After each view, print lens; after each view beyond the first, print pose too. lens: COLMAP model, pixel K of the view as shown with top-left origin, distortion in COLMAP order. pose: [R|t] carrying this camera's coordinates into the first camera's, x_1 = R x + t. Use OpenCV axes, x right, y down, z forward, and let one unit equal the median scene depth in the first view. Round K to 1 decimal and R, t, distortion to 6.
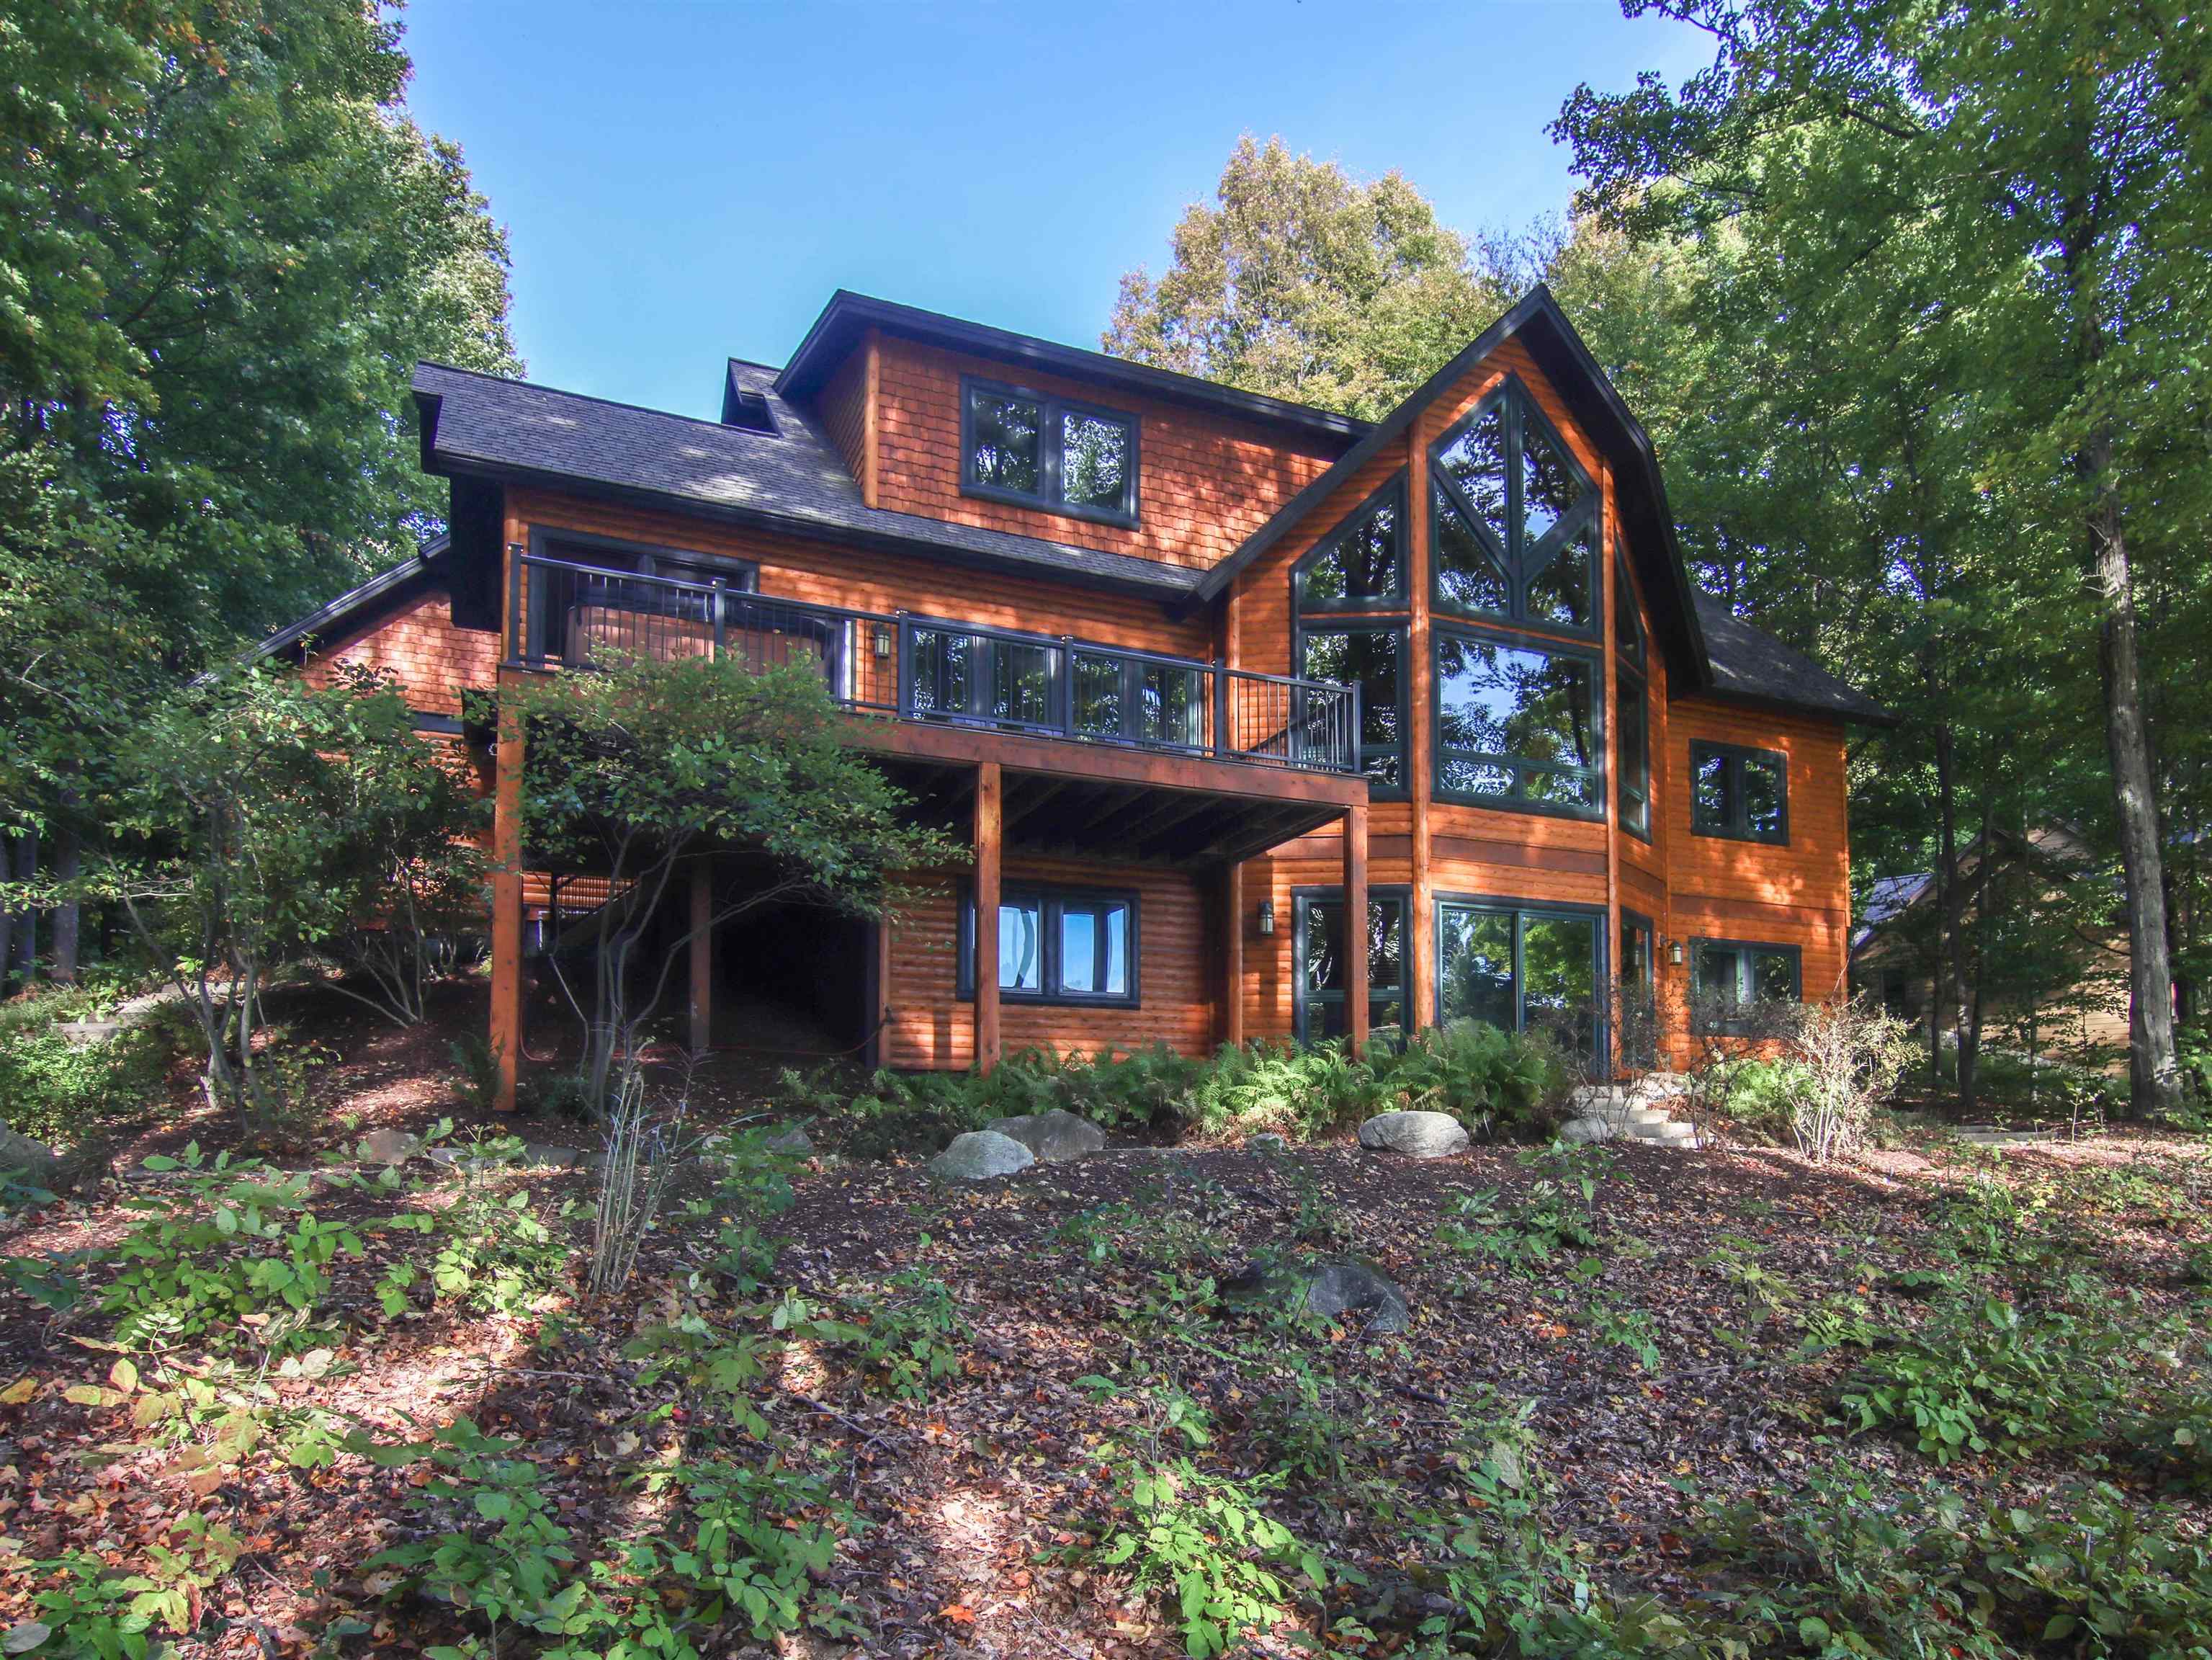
lens RADIAL K [[1261.8, 0, 1106.0], [0, 1261.8, 830.0], [0, 0, 1]] dist [-0.000684, 0.000068]
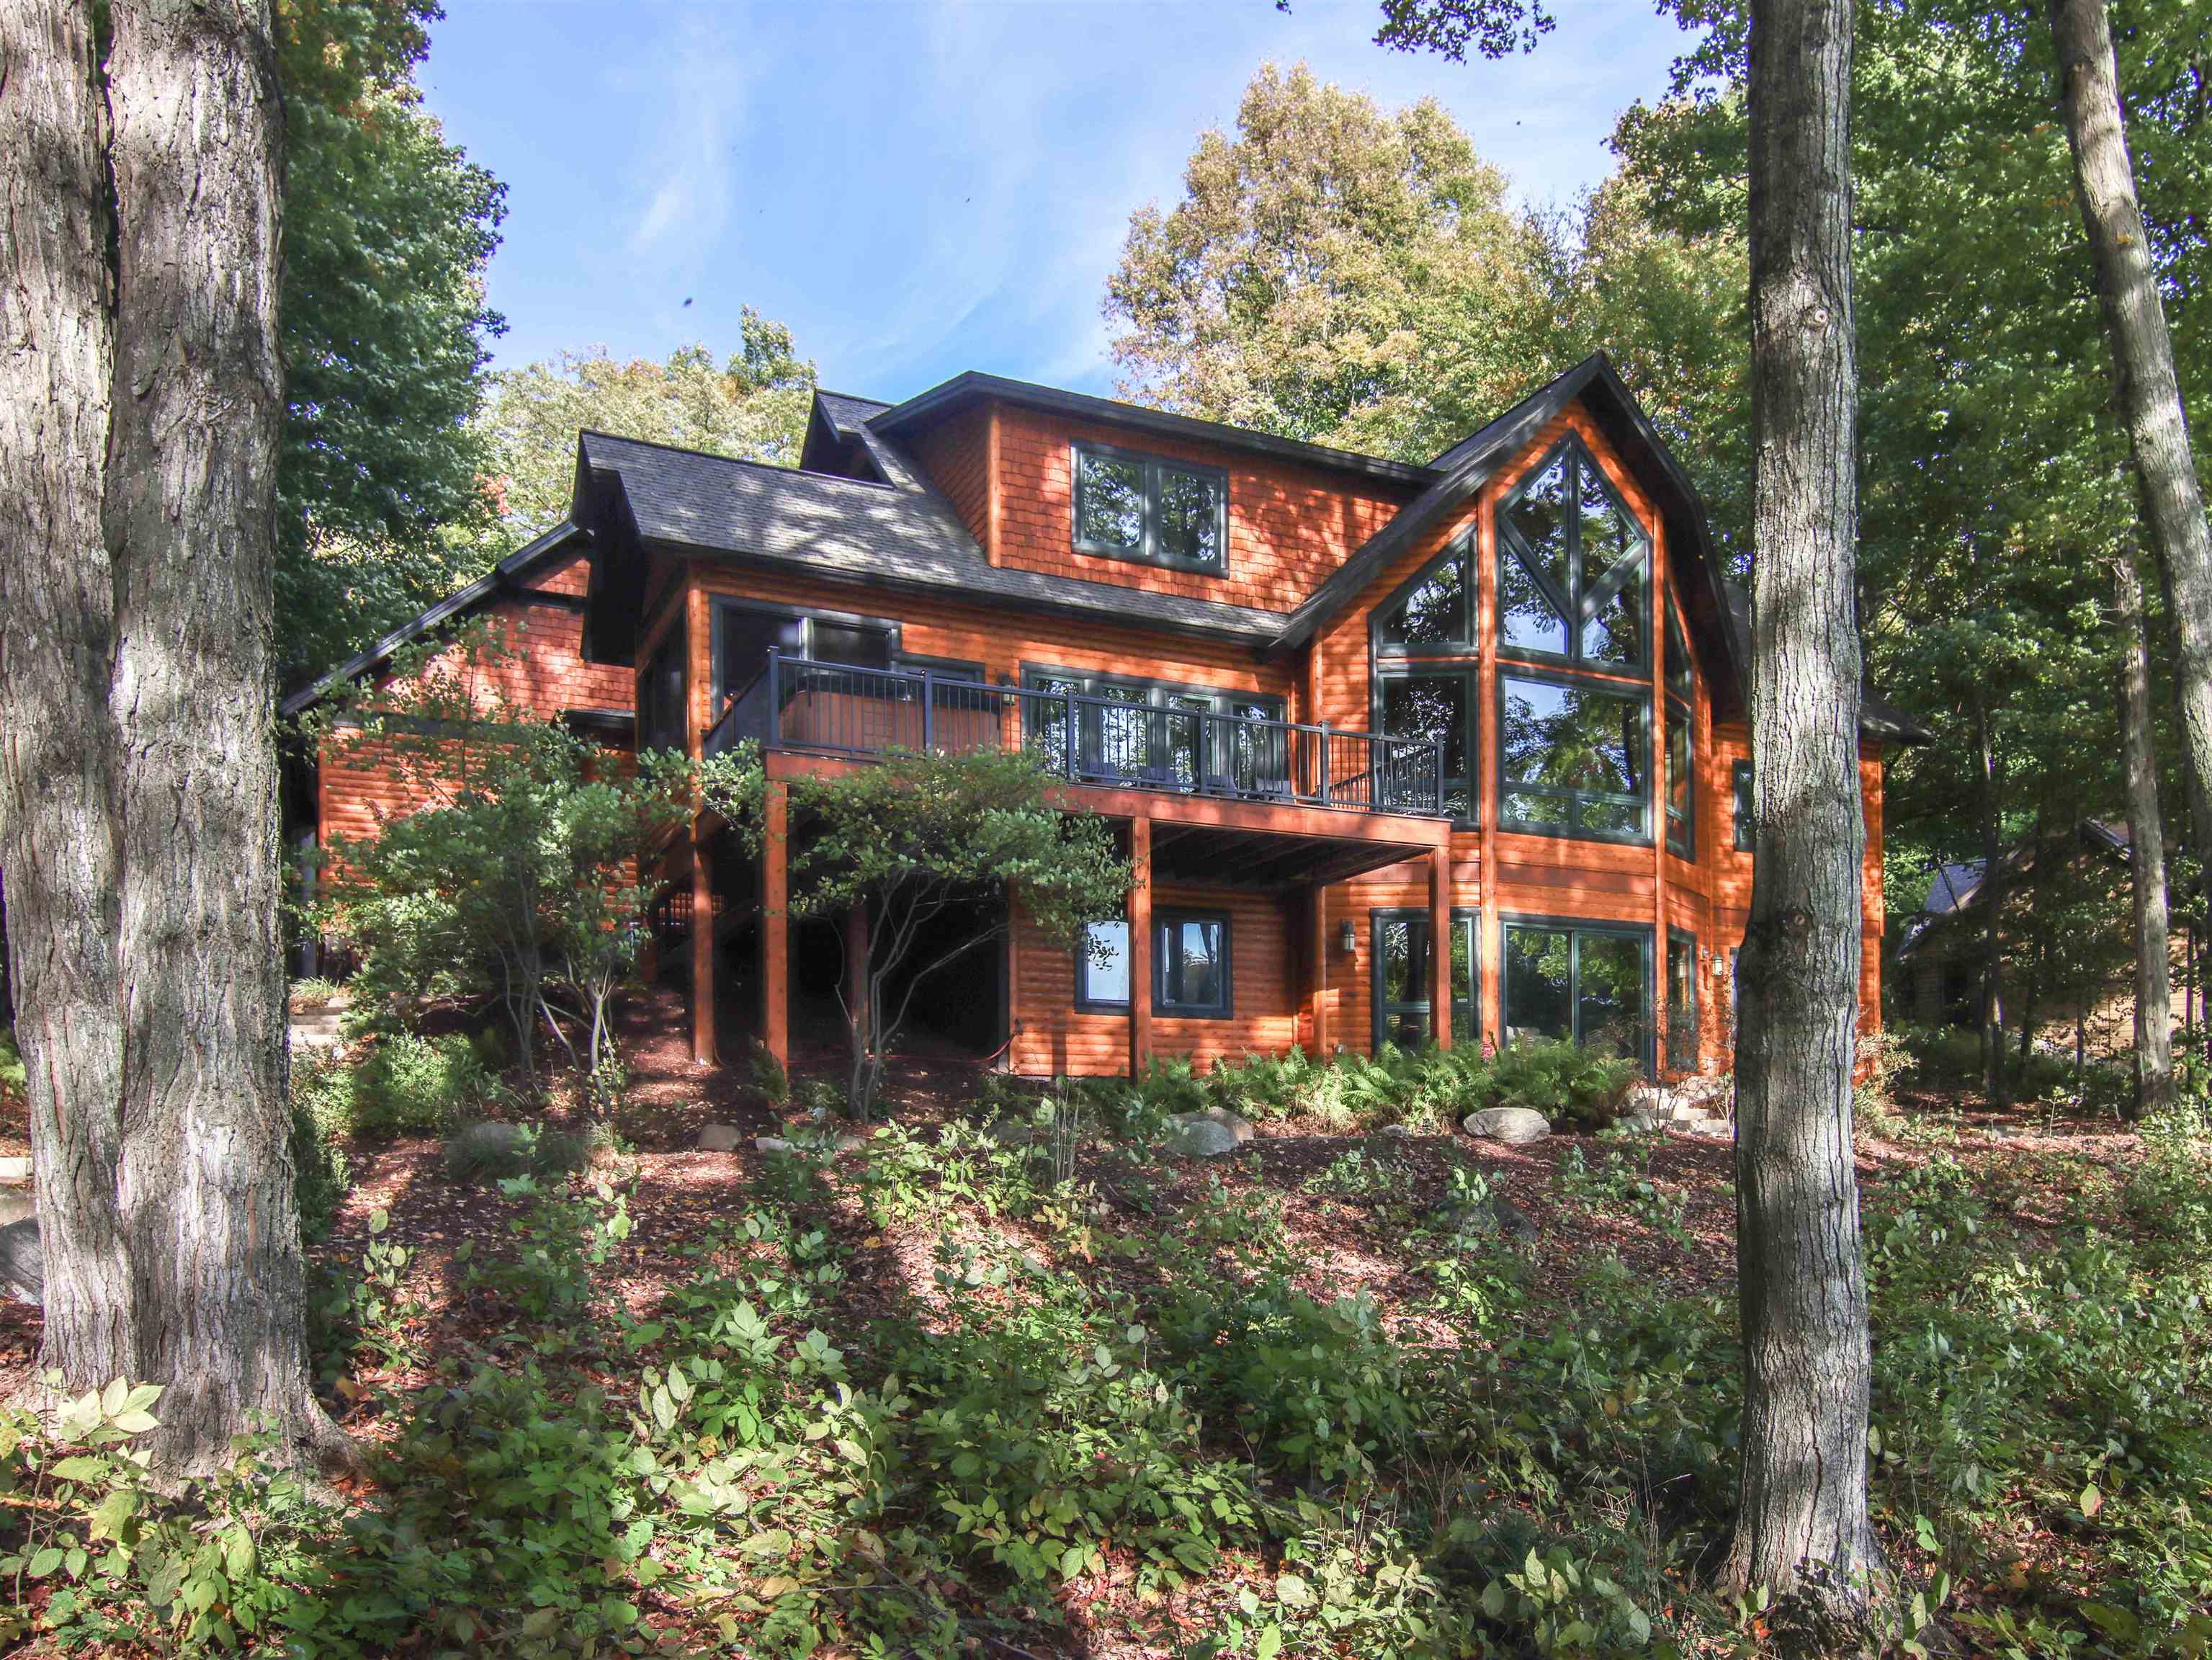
lens RADIAL K [[1500.2, 0, 1106.0], [0, 1500.2, 830.0], [0, 0, 1]] dist [0.066202, -0.000012]
pose [[0.999393, -0.004452, 0.034557, -0.105390], [0.003556, 0.999657, 0.025947, -0.049148], [-0.034660, -0.025808, 0.999066, -0.250608]]
